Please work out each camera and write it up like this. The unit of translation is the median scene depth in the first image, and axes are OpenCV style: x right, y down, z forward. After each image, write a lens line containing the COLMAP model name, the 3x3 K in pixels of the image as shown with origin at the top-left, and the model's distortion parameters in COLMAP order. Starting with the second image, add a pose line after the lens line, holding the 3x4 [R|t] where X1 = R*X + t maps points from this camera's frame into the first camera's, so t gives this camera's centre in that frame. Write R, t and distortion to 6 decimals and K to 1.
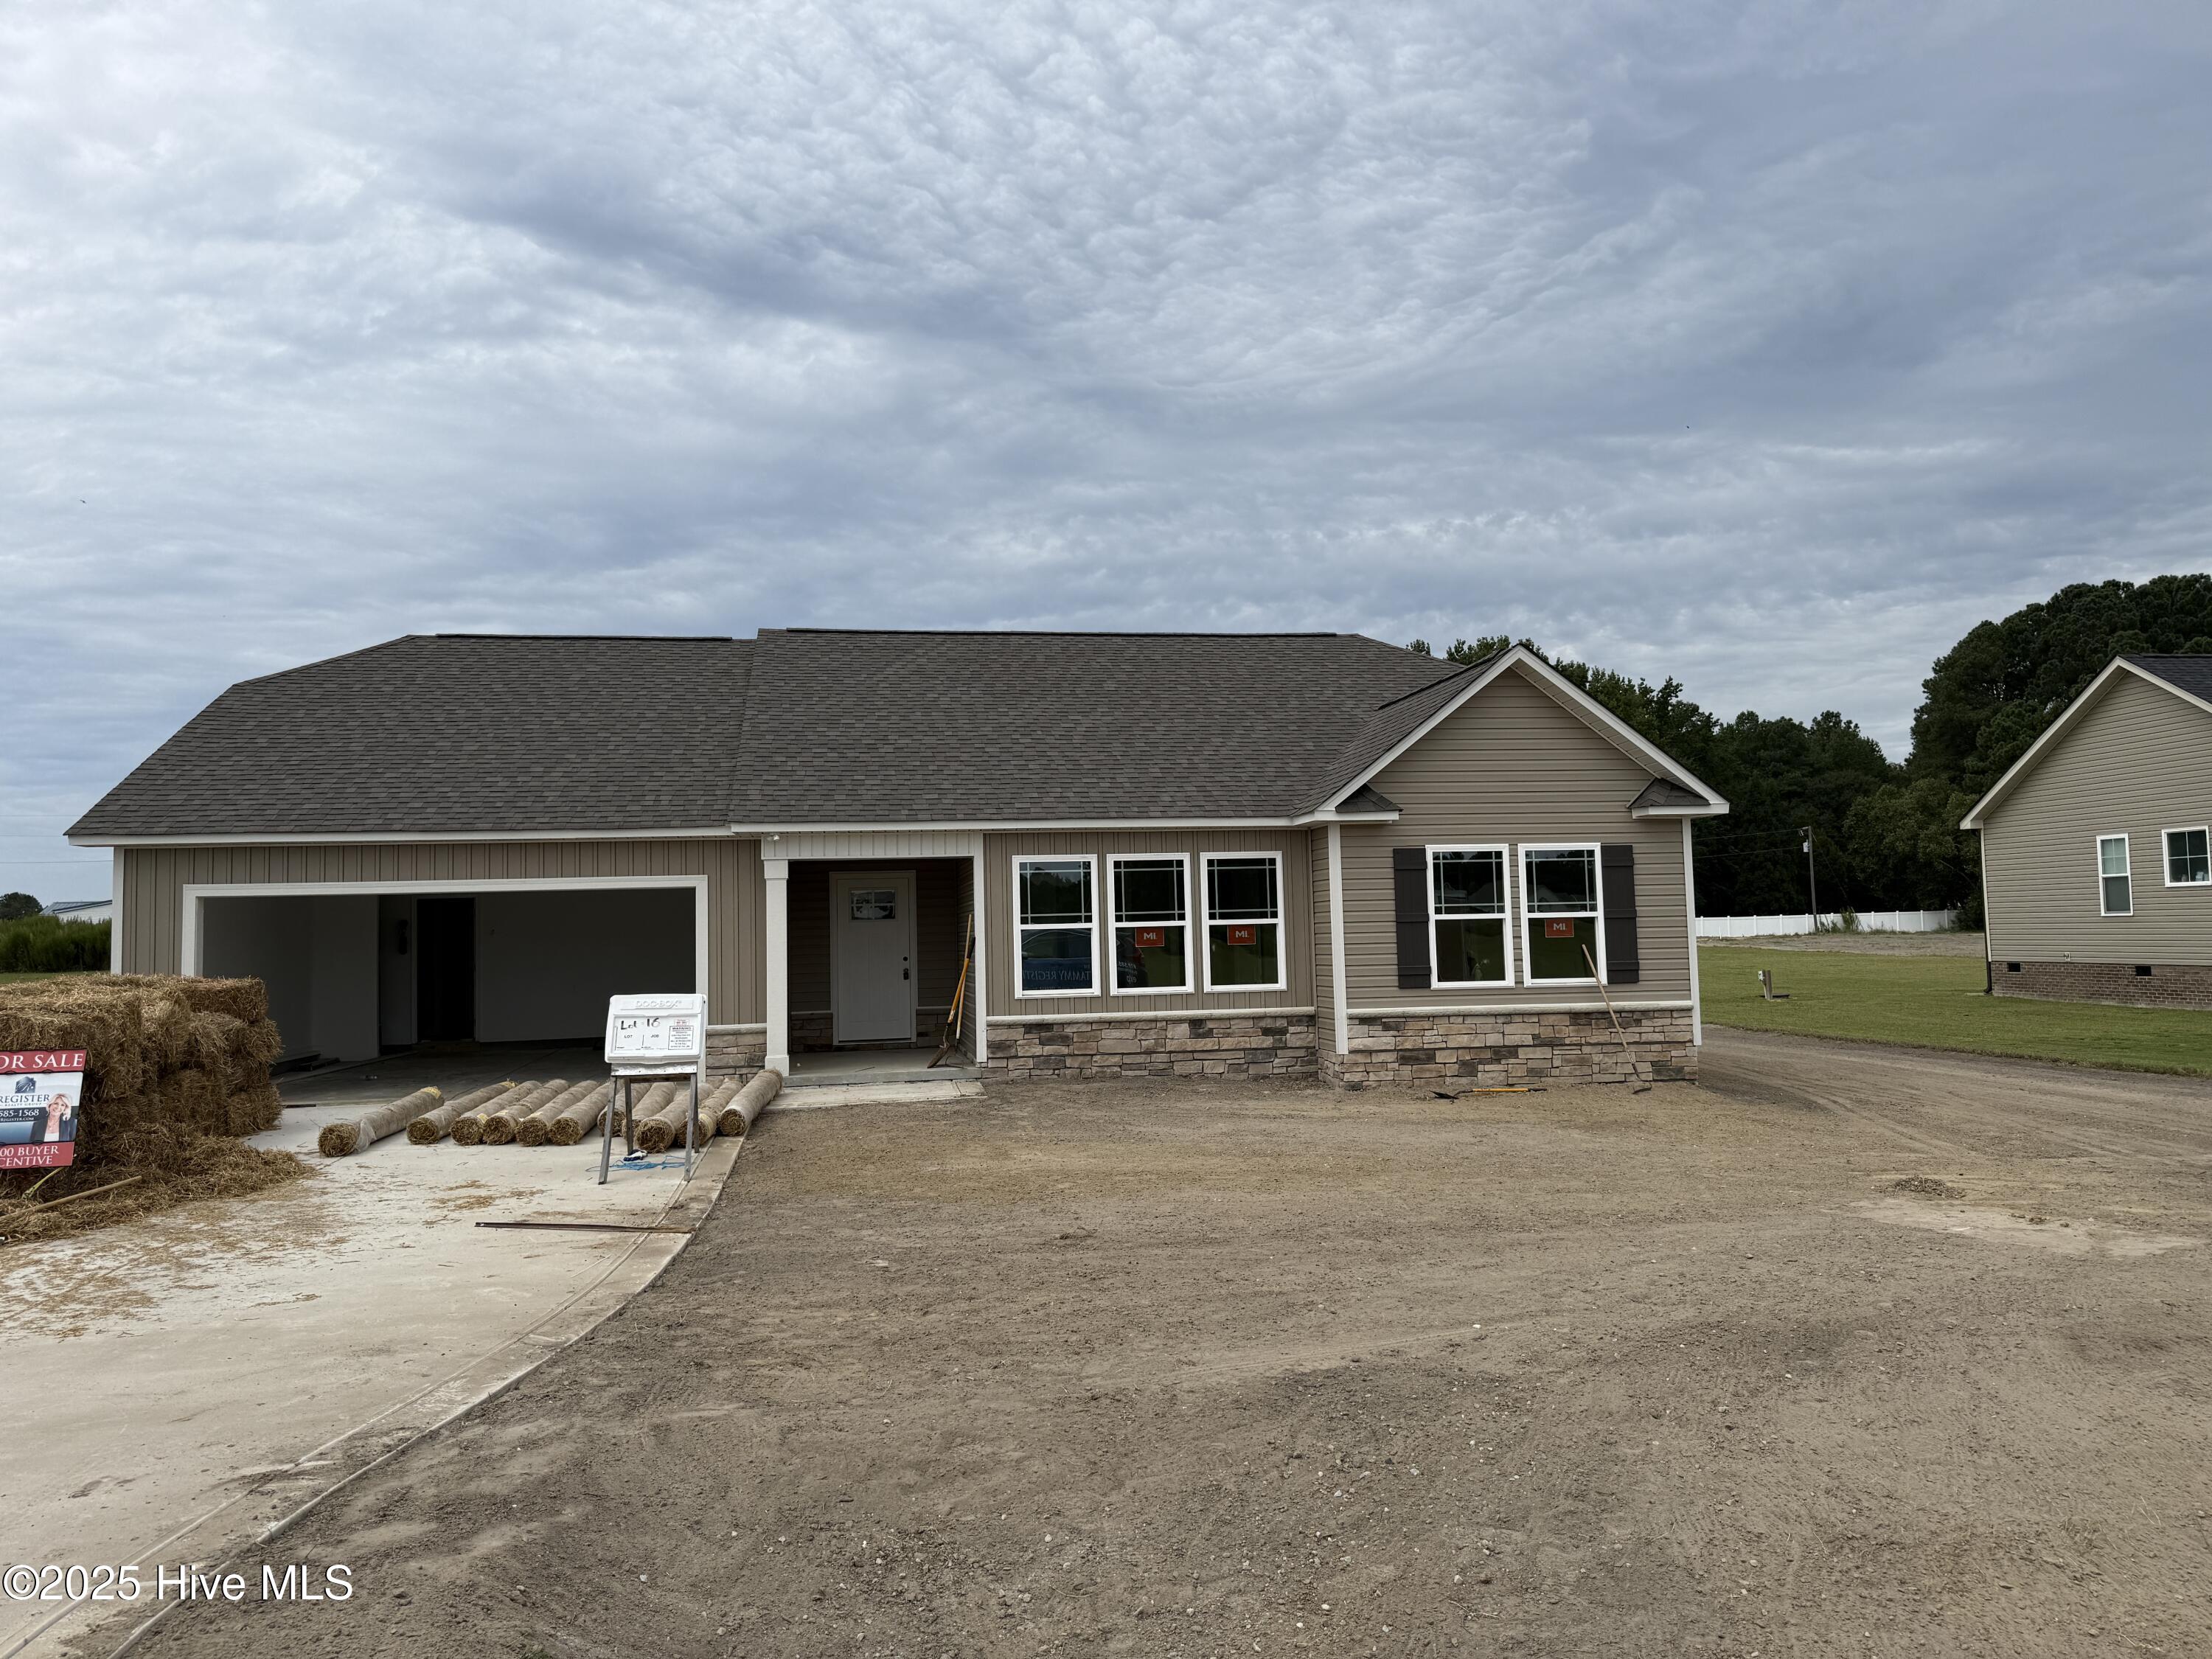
lens RADIAL K [[1504.7, 0, 1106.0], [0, 1504.7, 829.5], [0, 0, 1]] dist [0.153173, -0.240525]
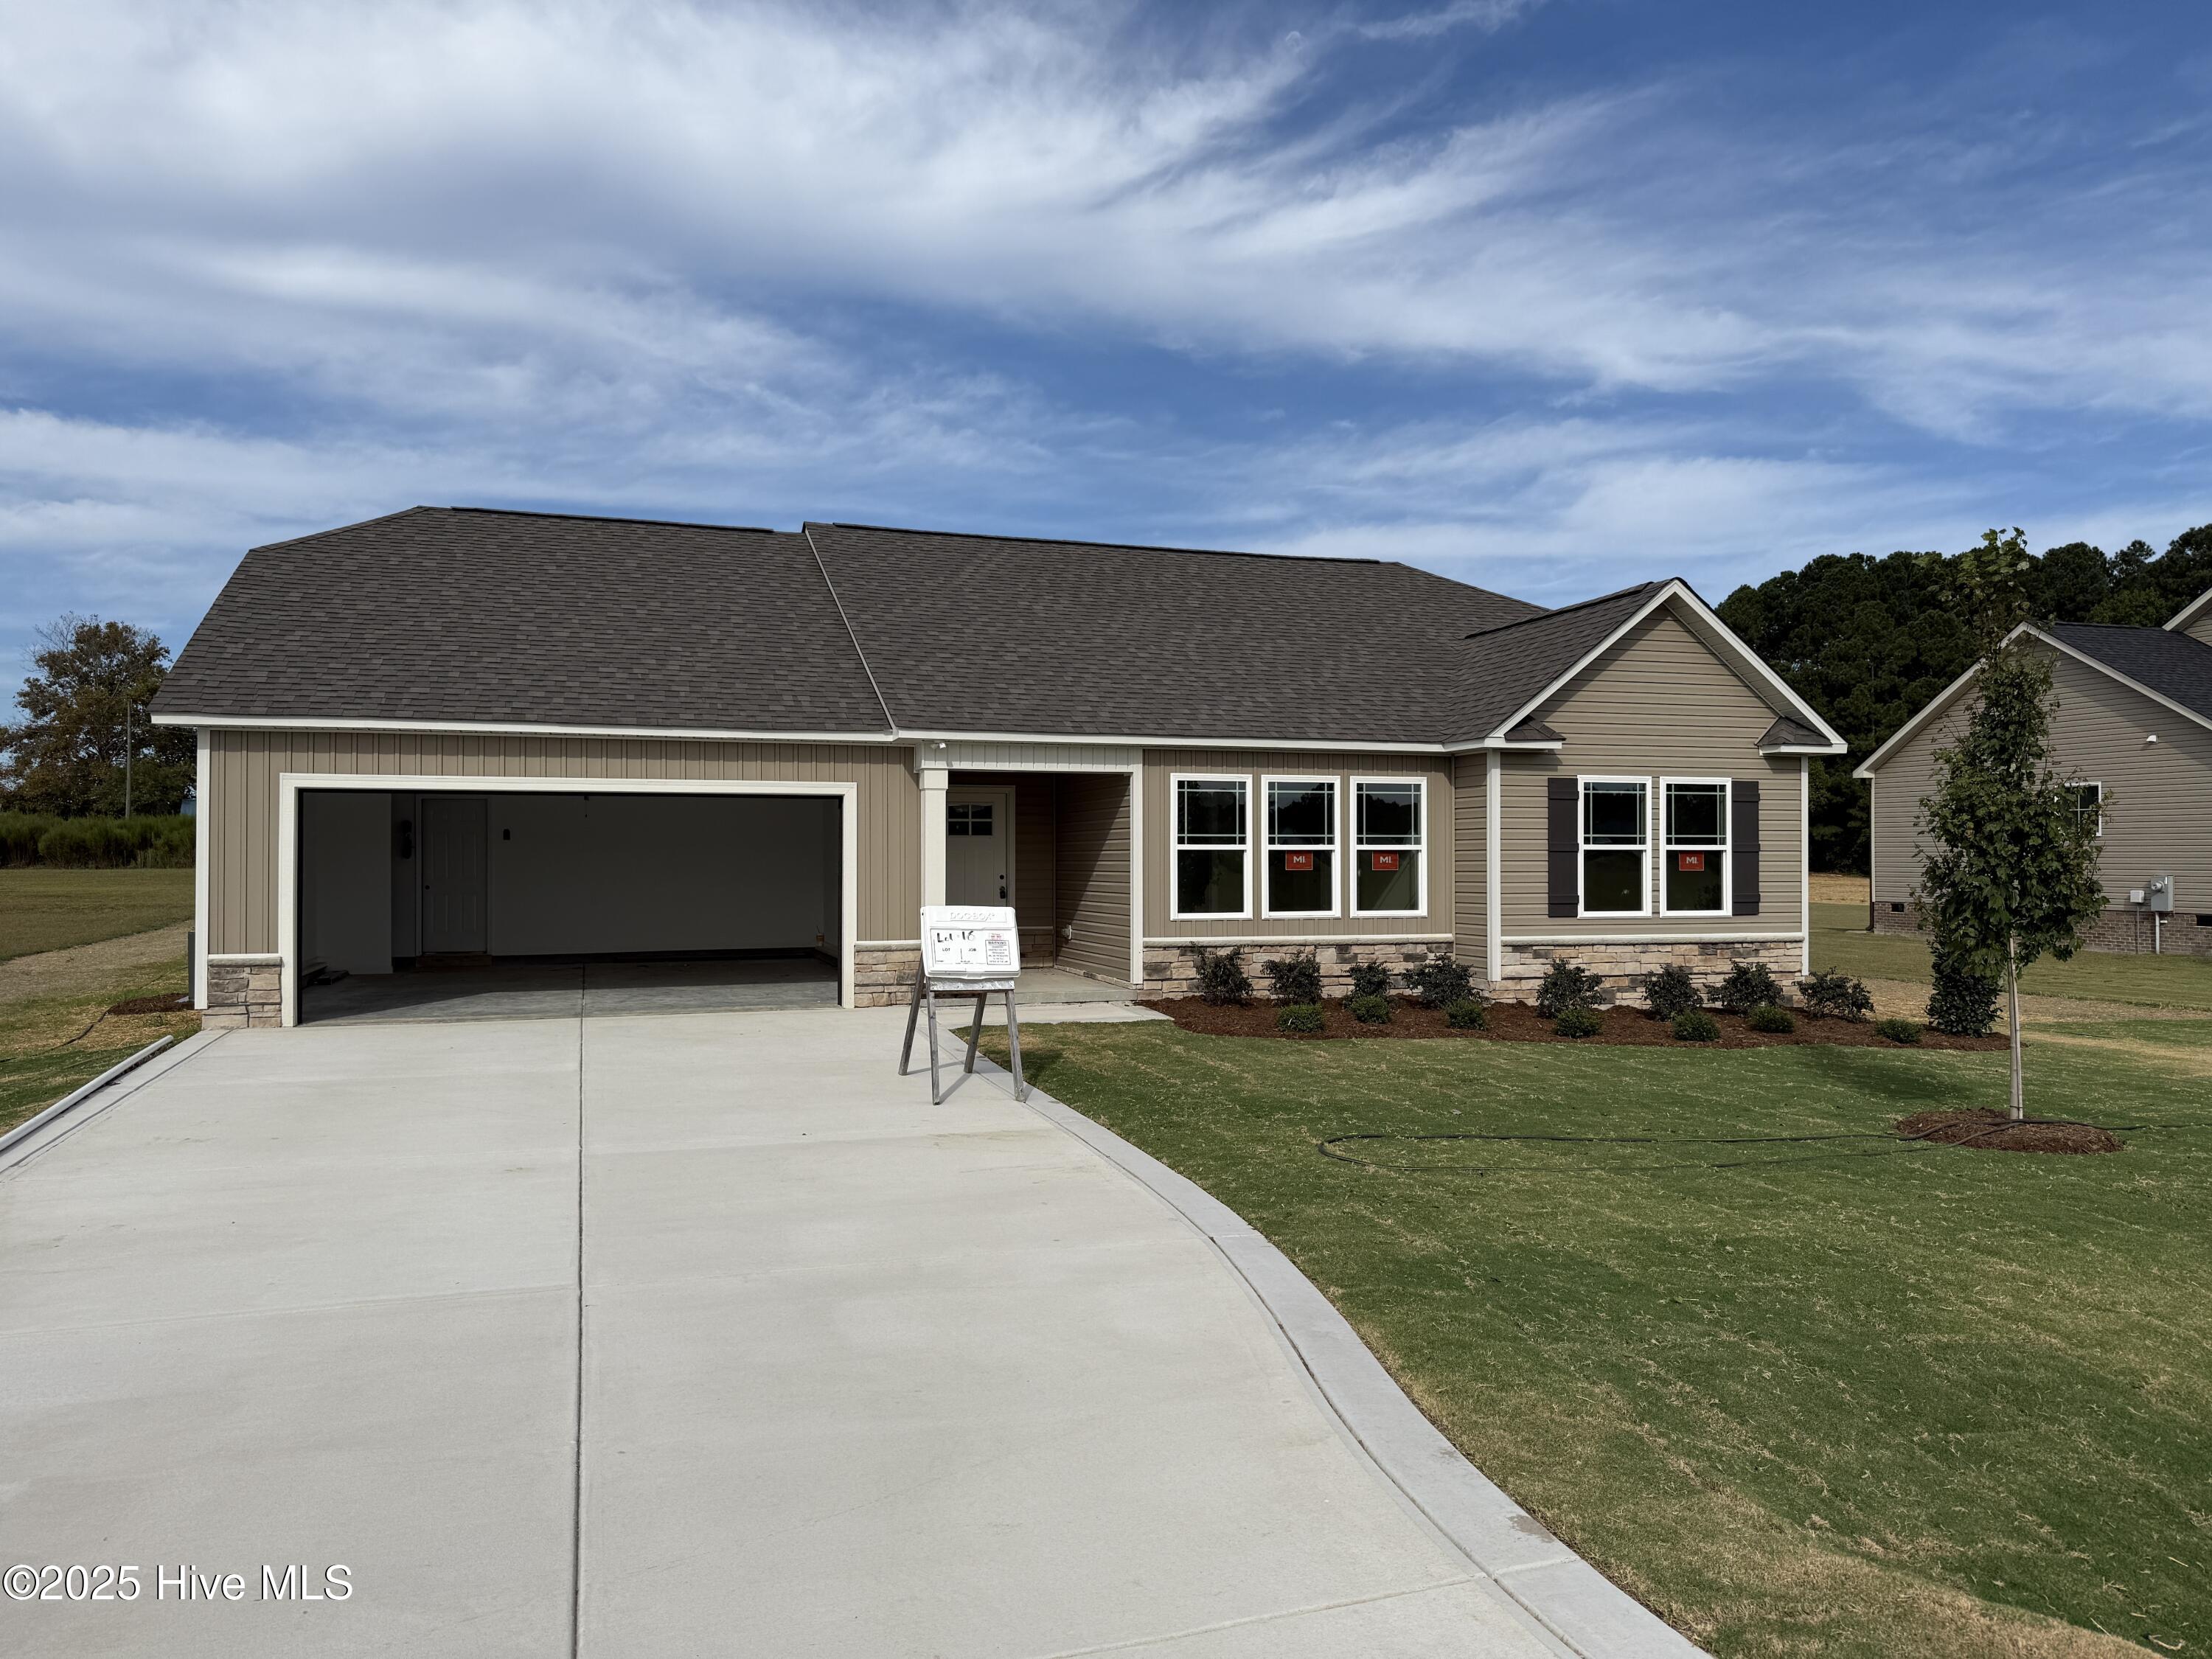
lens RADIAL K [[1504.9, 0, 1092.4], [0, 1504.9, 839.8], [0, 0, 1]] dist [0.148284, -0.239402]
pose [[0.987116, 0.025911, 0.157896, -0.260948], [-0.034340, 0.998114, 0.050890, 0.012513], [-0.156280, -0.055657, 0.986143, 0.051438]]
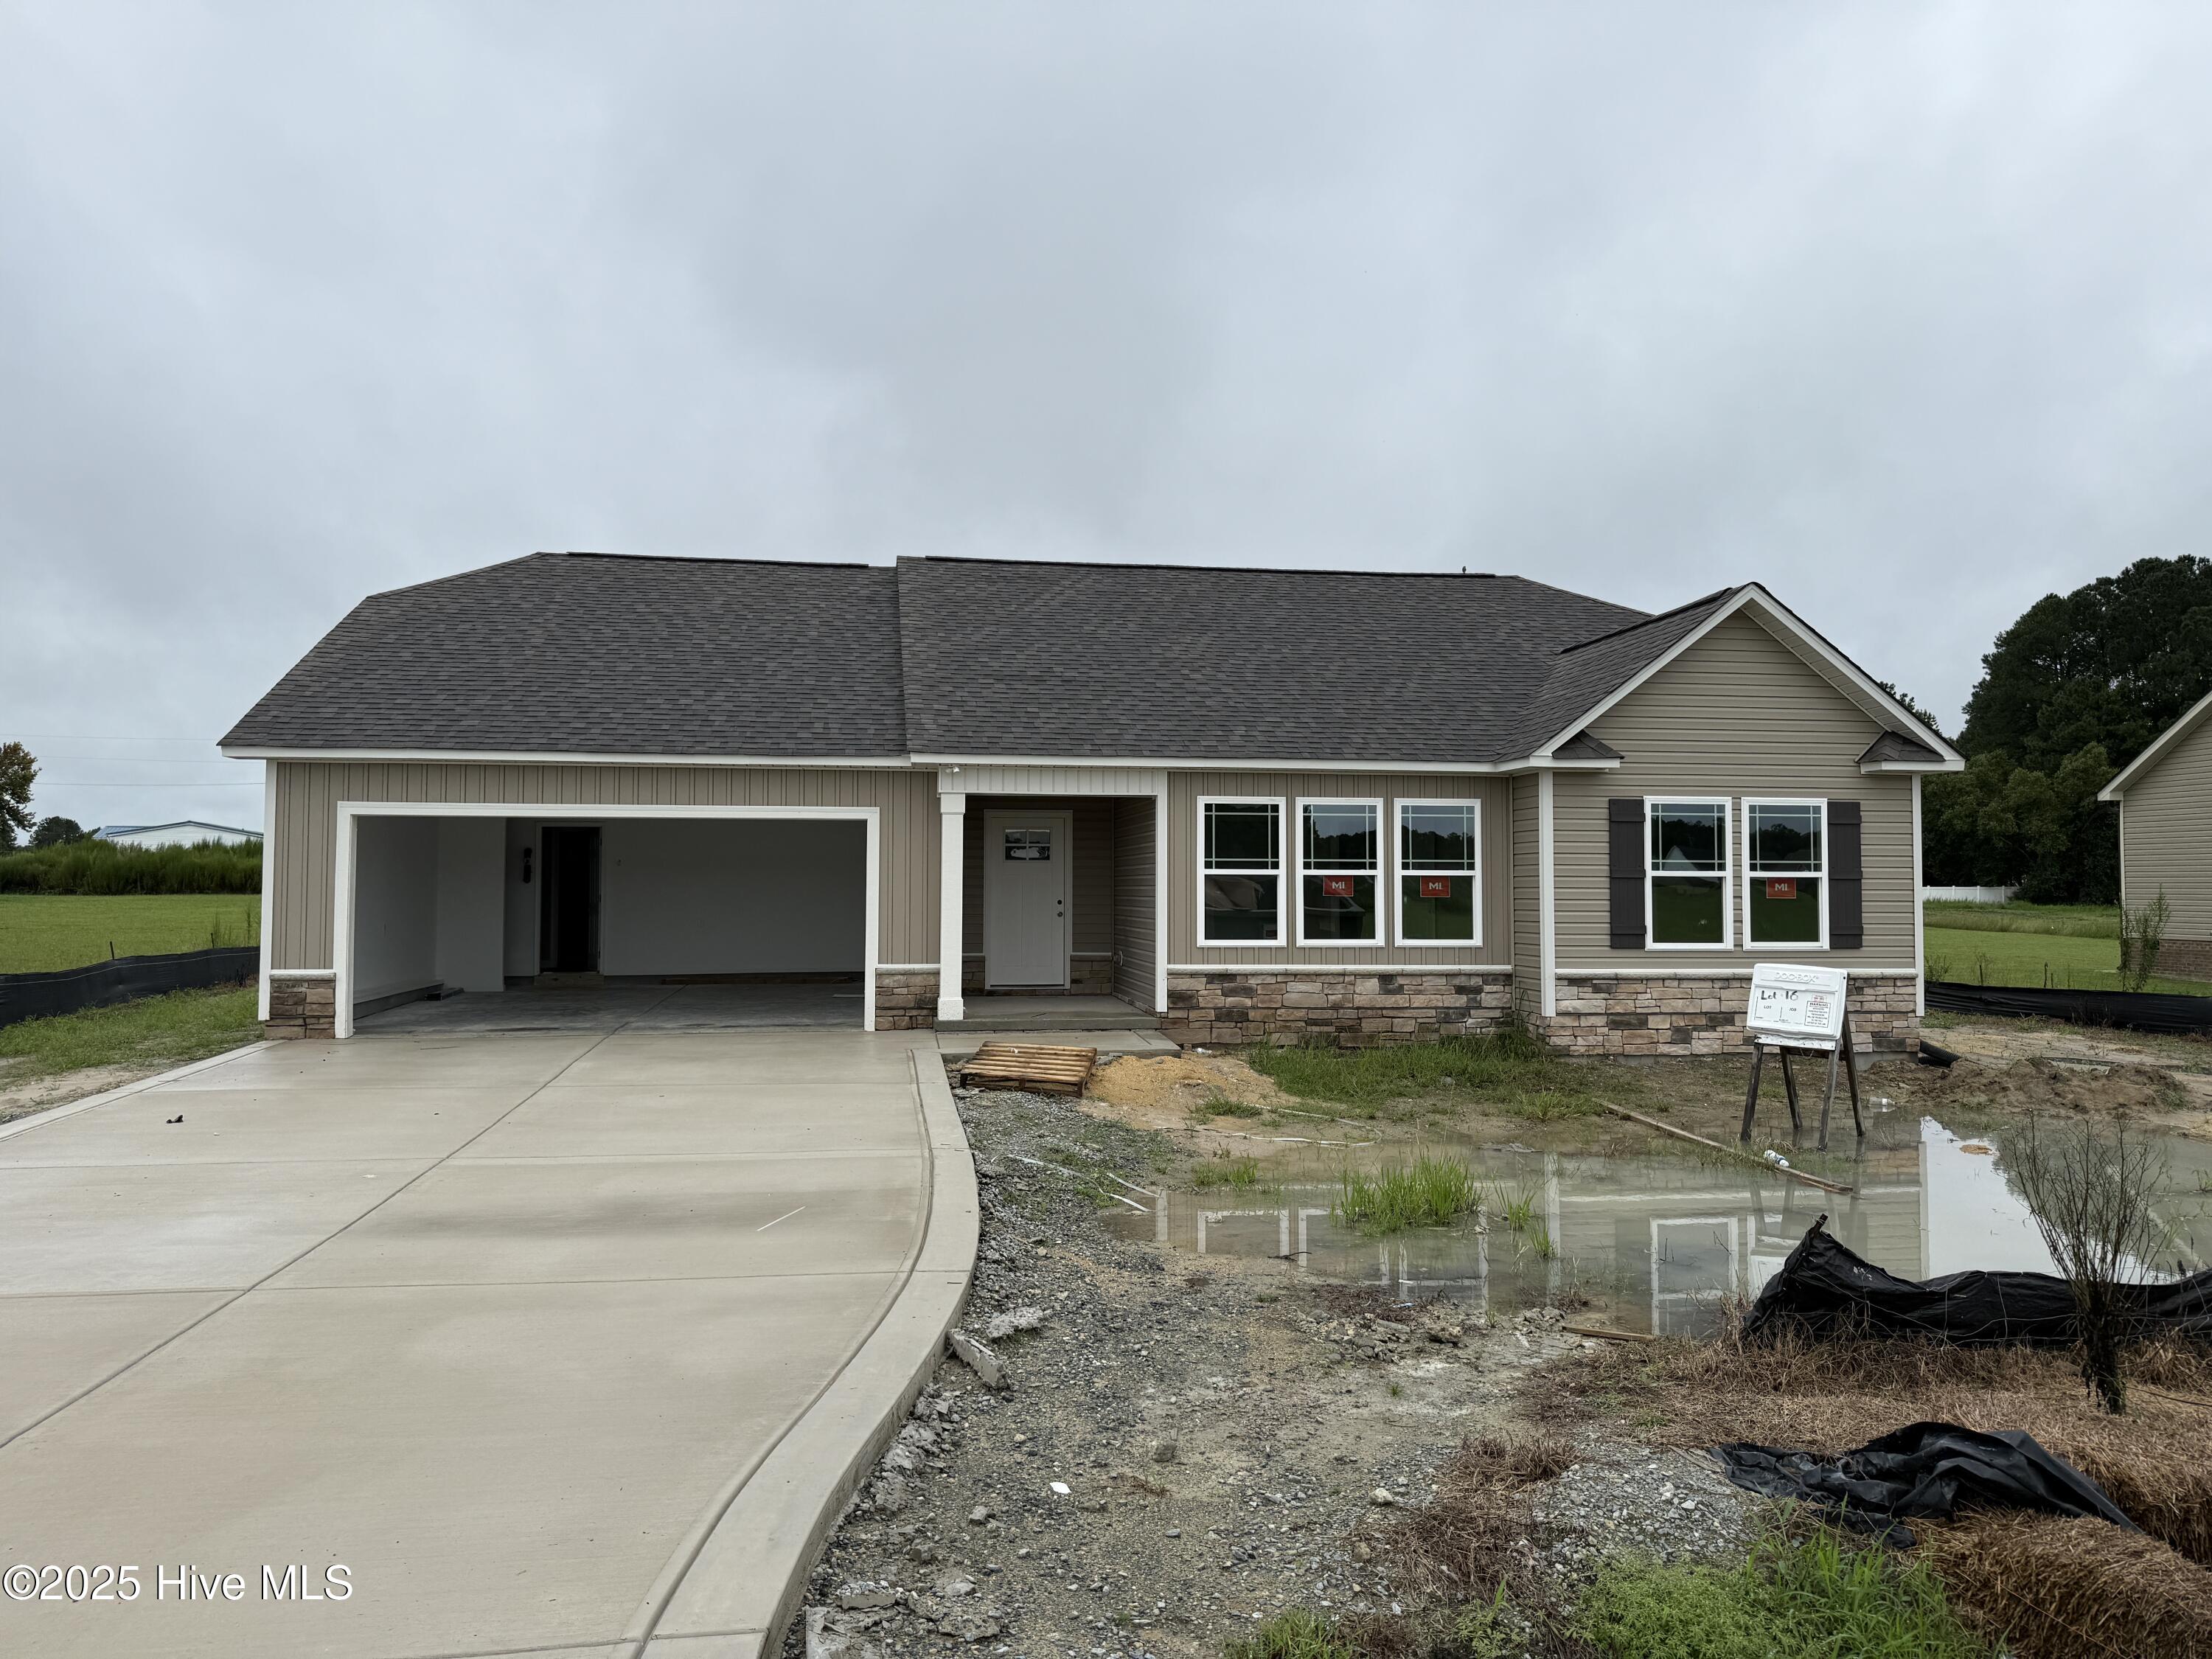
lens RADIAL K [[1503.3, 0, 1107.2], [0, 1503.3, 818.0], [0, 0, 1]] dist [0.155549, -0.246912]
pose [[0.999556, 0.027029, -0.012514, -0.105663], [-0.026745, 0.999393, 0.022337, 0.011484], [0.013110, -0.021992, 0.999672, 0.054024]]
